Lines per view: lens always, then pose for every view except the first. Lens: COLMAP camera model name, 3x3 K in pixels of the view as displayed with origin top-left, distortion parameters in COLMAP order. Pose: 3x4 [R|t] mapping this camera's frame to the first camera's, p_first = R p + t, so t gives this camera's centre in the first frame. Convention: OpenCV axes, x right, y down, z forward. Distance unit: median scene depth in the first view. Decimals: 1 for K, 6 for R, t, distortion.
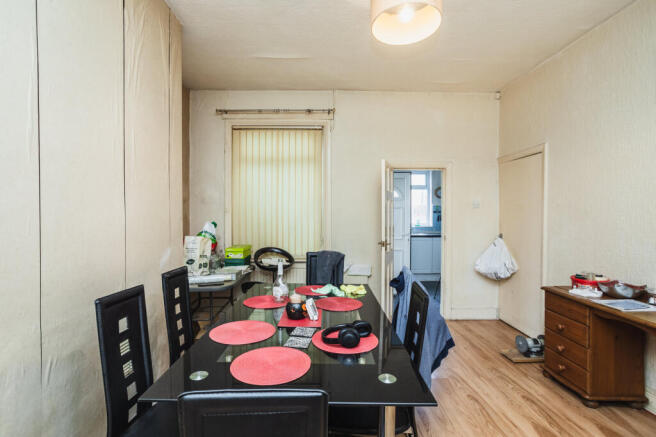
lens RADIAL K [[324.6, 0, 327.1], [0, 324.6, 218.5], [0, 0, 1]] dist [-0.007297, 0.009103]
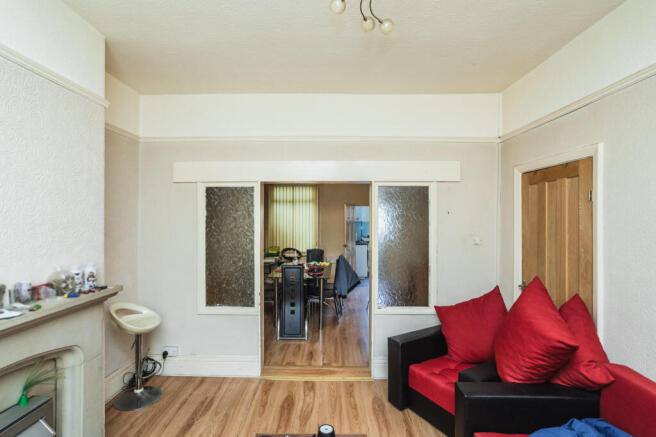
lens RADIAL K [[324.6, 0, 329.2], [0, 324.6, 218.9], [0, 0, 1]] dist [-0.007297, 0.009103]
pose [[0.999586, -0.004957, -0.028333, 0.123499], [0.004736, 0.999958, -0.007877, -0.070956], [0.028371, 0.007740, 0.999568, -0.987309]]
